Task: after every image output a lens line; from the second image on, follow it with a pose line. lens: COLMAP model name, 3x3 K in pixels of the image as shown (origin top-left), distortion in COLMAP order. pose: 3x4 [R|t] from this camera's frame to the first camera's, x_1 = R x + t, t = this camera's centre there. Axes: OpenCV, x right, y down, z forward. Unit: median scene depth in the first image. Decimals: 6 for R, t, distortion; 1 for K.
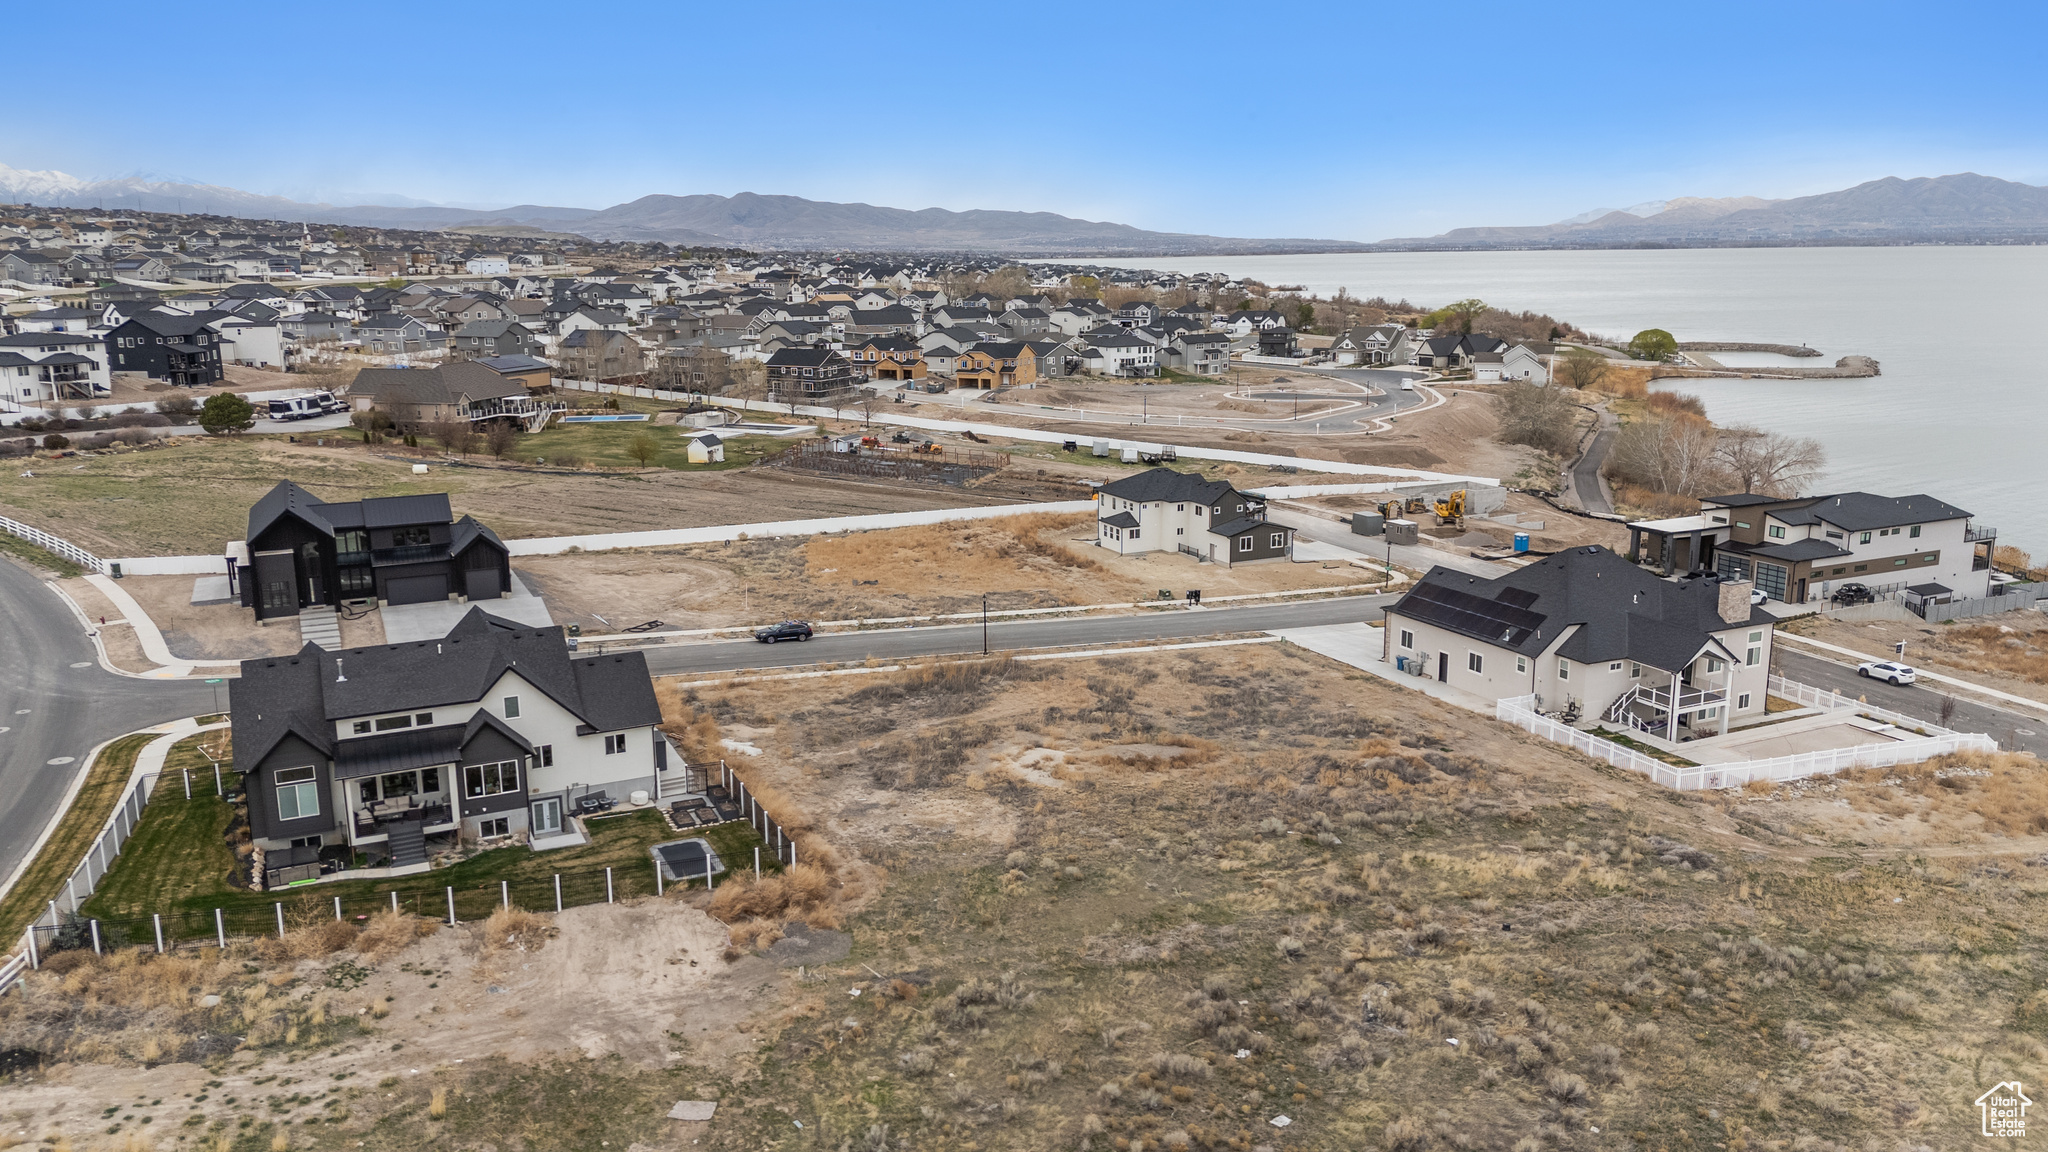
lens RADIAL K [[1494.0, 0, 1027.7], [0, 1494.0, 580.5], [0, 0, 1]] dist [0.087370, -0.090363]
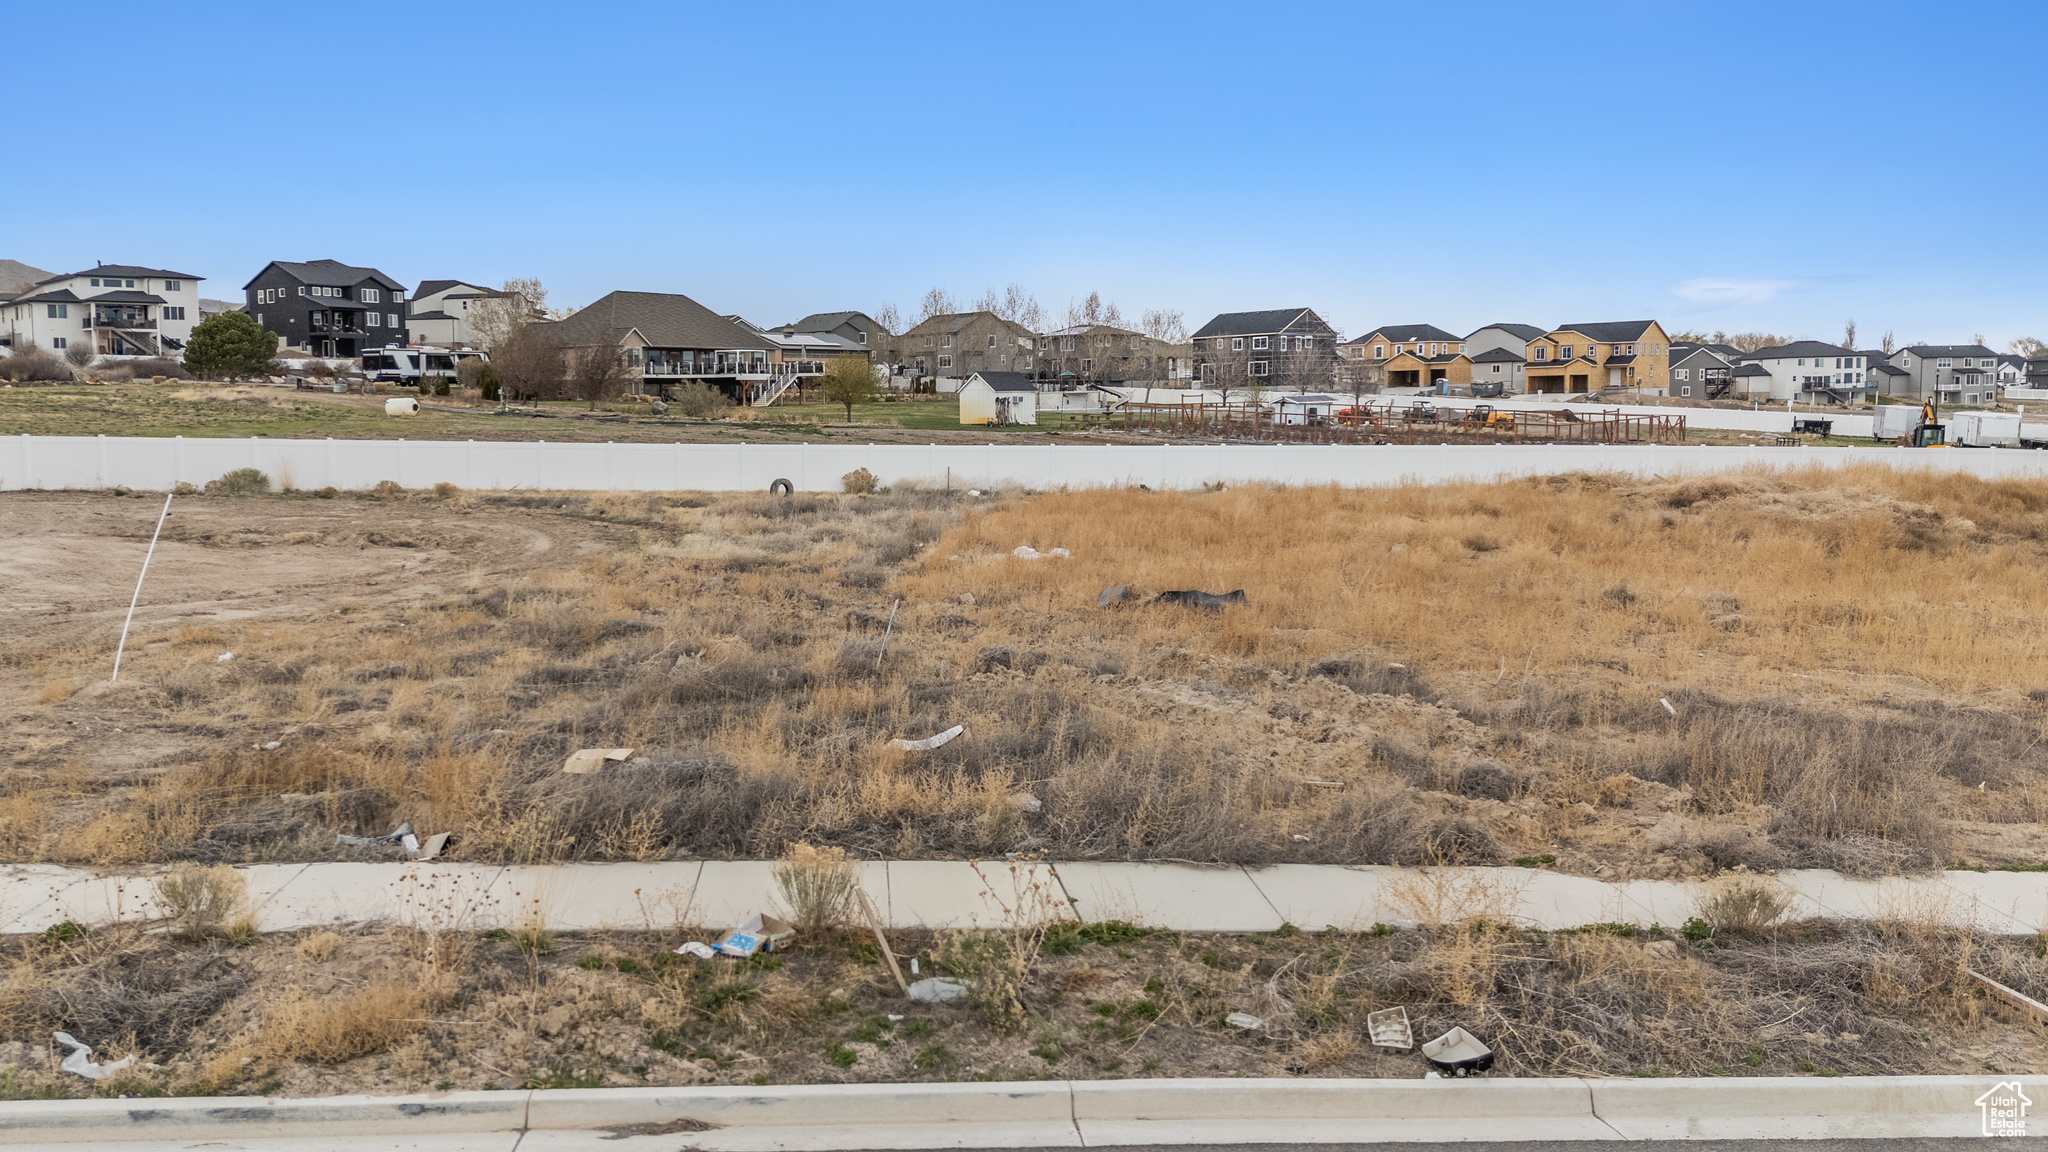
lens RADIAL K [[1521.4, 0, 1019.7], [0, 1521.4, 524.0], [0, 0, 1]] dist [0.066859, -0.057588]
pose [[0.941153, 0.014353, -0.337676, -0.046714], [-0.058488, 0.990941, -0.120895, 0.010533], [0.332881, 0.133530, 0.933467, 0.579611]]
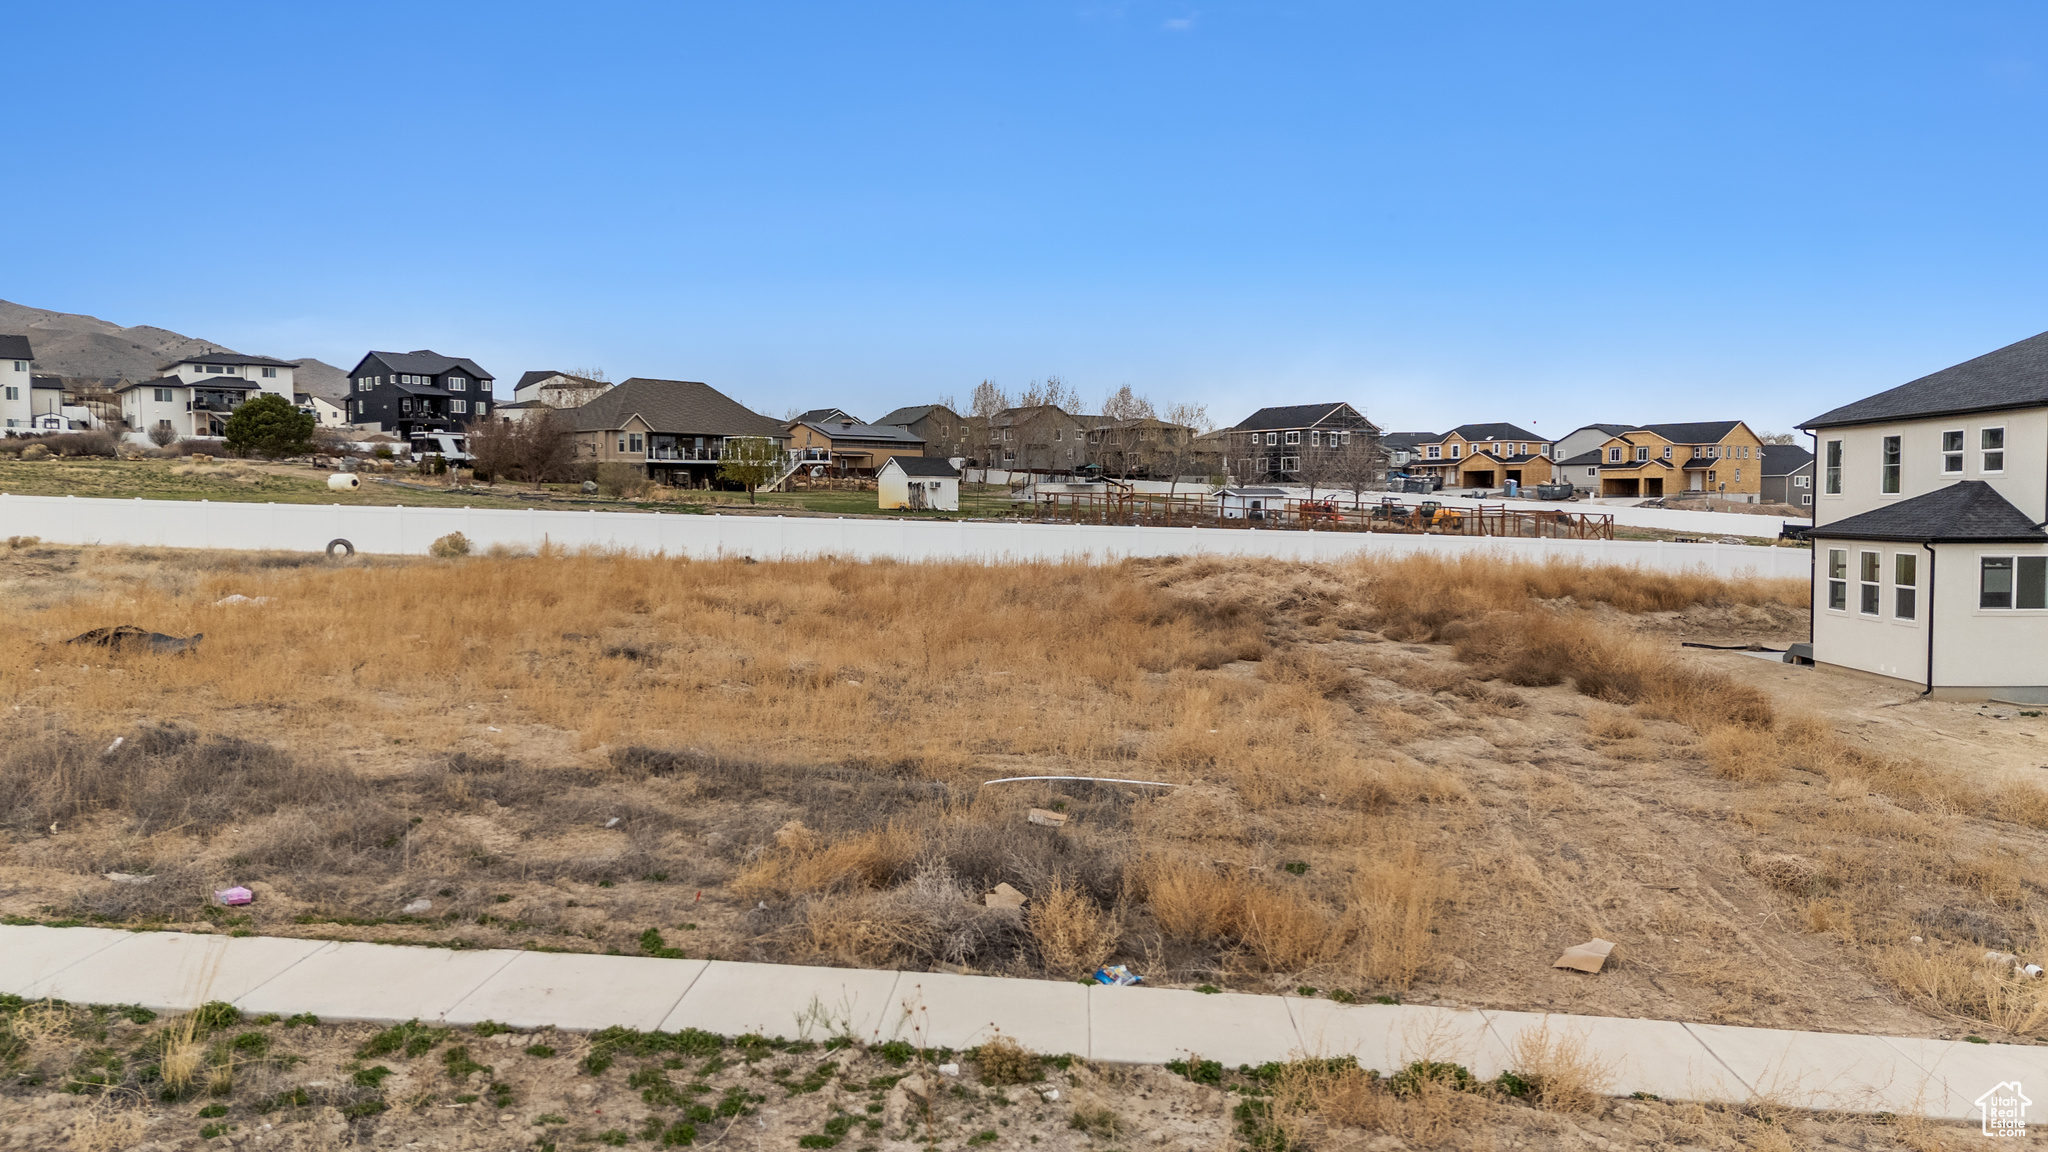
lens RADIAL K [[1494.0, 0, 1027.7], [0, 1494.0, 580.5], [0, 0, 1]] dist [0.087370, -0.090363]
pose [[0.885955, 0.028854, -0.462873, 0.040839], [-0.103801, 0.985080, -0.137272, 0.005425], [0.452006, 0.169663, 0.875731, 0.625900]]
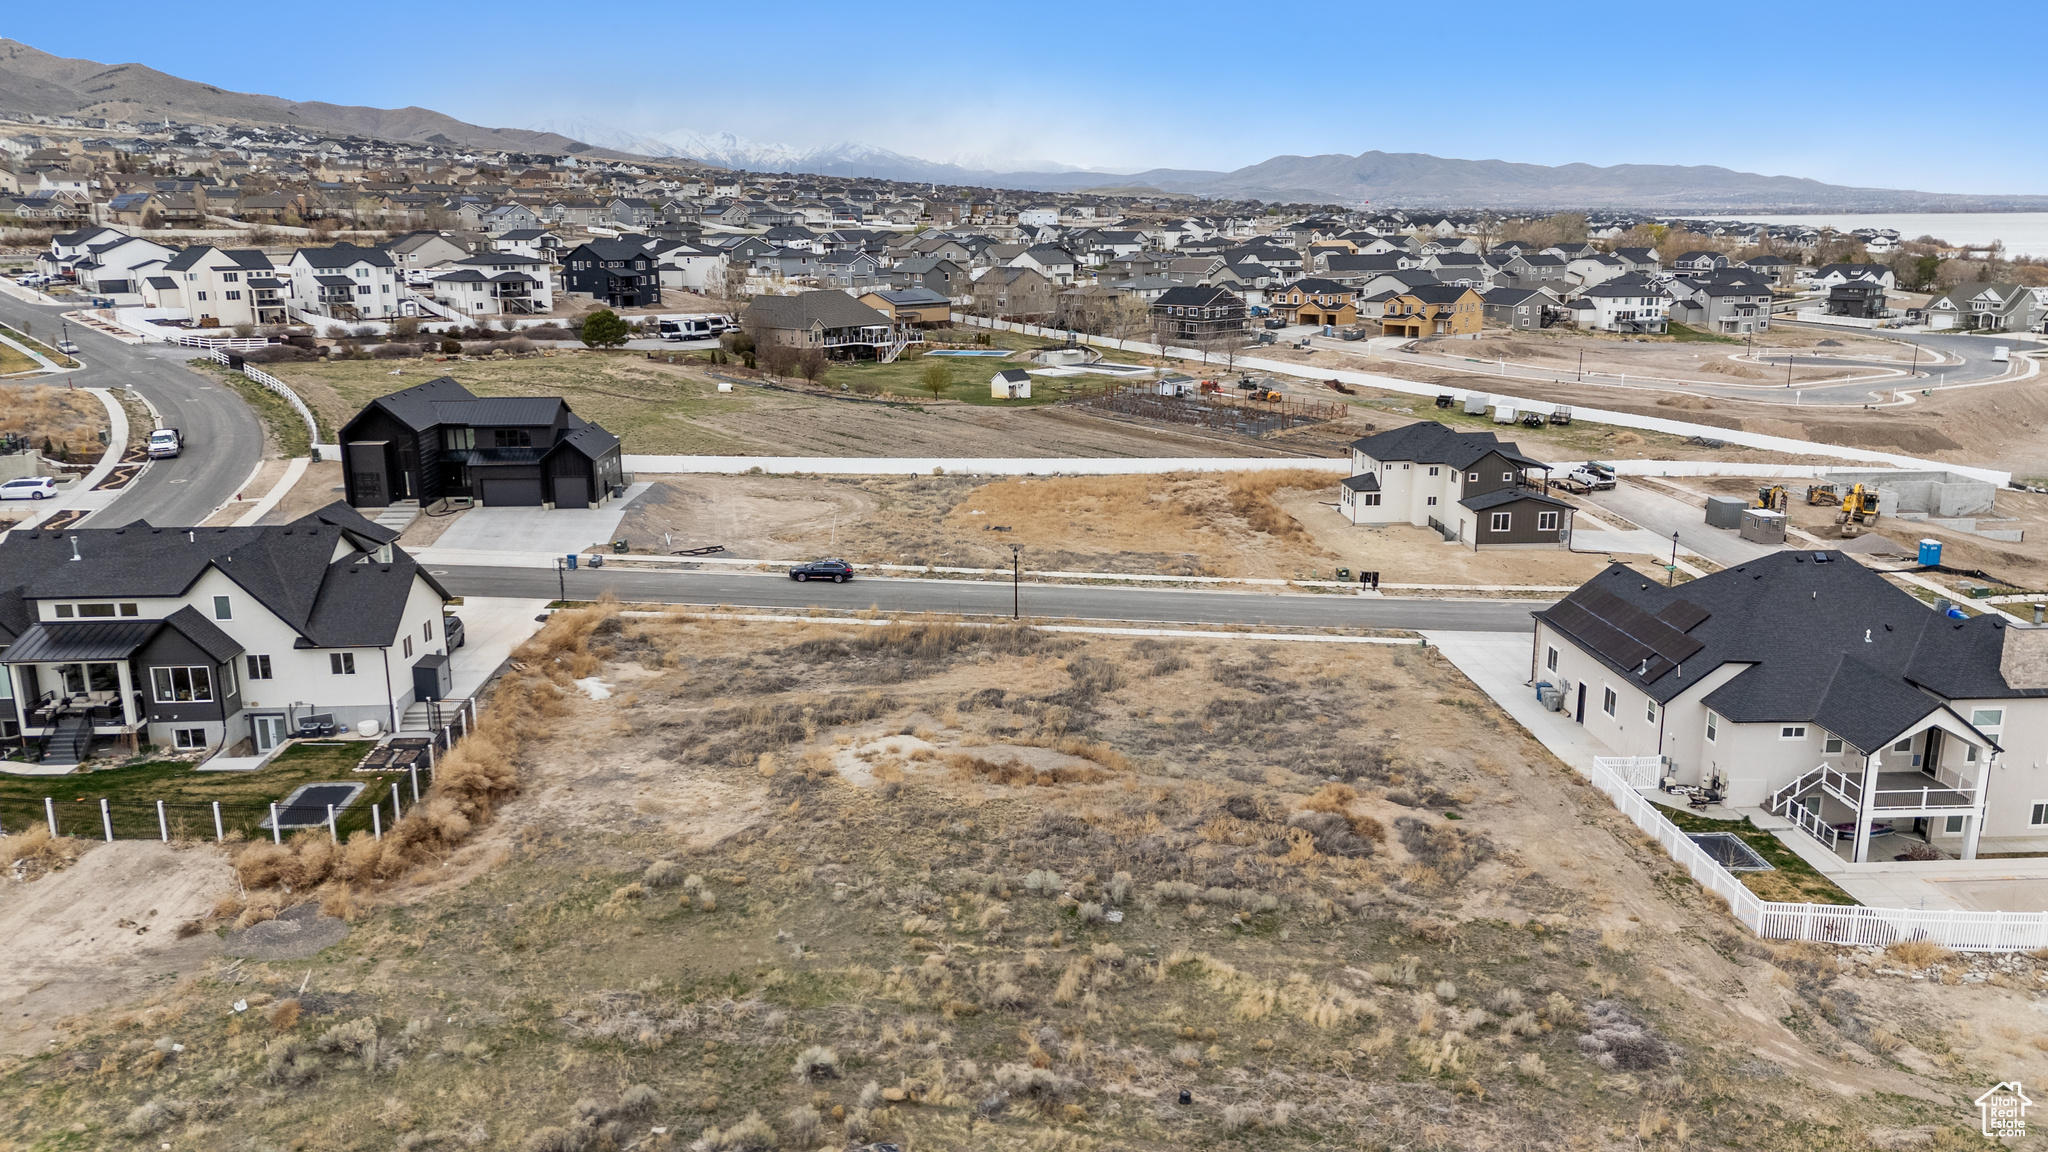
lens RADIAL K [[1493.5, 0, 1028.6], [0, 1493.5, 578.5], [0, 0, 1]] dist [0.104390, -0.135974]
pose [[0.921721, 0.095284, -0.375967, 0.168990], [-0.086463, 0.995439, 0.040308, -0.004237], [0.378093, -0.004646, 0.925756, 0.134262]]
